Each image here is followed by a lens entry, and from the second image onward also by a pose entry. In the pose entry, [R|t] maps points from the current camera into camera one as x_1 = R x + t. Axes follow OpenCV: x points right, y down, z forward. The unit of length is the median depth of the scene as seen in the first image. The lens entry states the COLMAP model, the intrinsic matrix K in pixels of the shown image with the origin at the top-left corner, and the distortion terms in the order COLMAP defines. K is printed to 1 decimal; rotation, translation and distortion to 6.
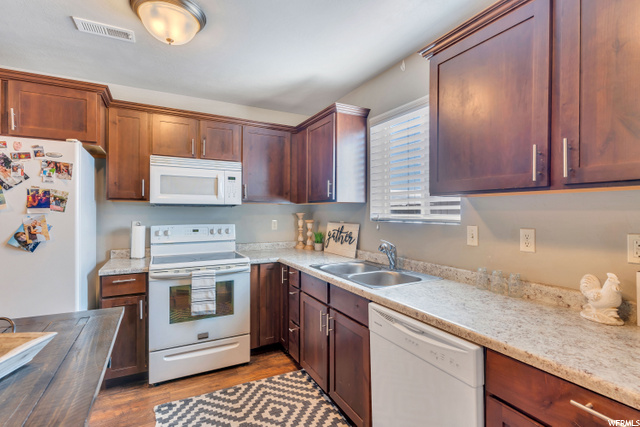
lens RADIAL K [[305.5, 0, 320.0], [0, 305.5, 213.5], [0, 0, 1]] dist [0.004520, 0.000320]
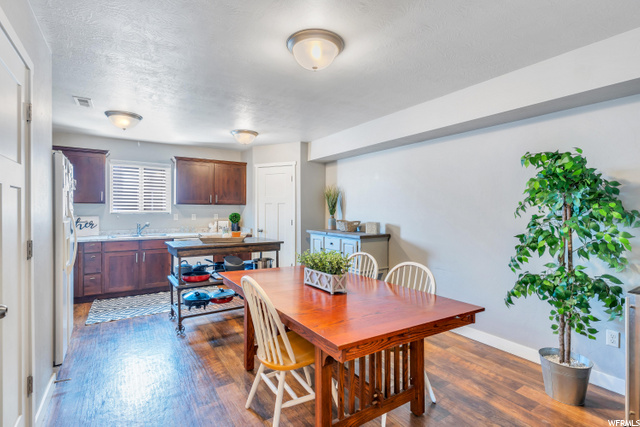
lens RADIAL K [[305.5, 0, 320.0], [0, 305.5, 213.5], [0, 0, 1]] dist [0.004520, 0.000320]
pose [[-0.081716, -0.015063, 0.996542, -2.062733], [0.002298, 0.999880, 0.015302, -0.004365], [-0.996653, 0.003540, -0.081672, -0.138606]]
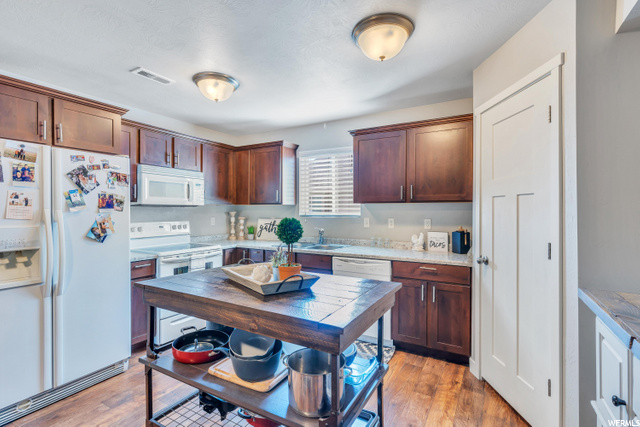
lens RADIAL K [[305.5, 0, 320.0], [0, 305.5, 213.5], [0, 0, 1]] dist [0.004520, 0.000320]
pose [[0.849676, -0.006007, 0.527270, -0.657797], [0.003760, 0.999979, 0.005333, 0.000020], [-0.527291, -0.002549, 0.849681, -0.444115]]
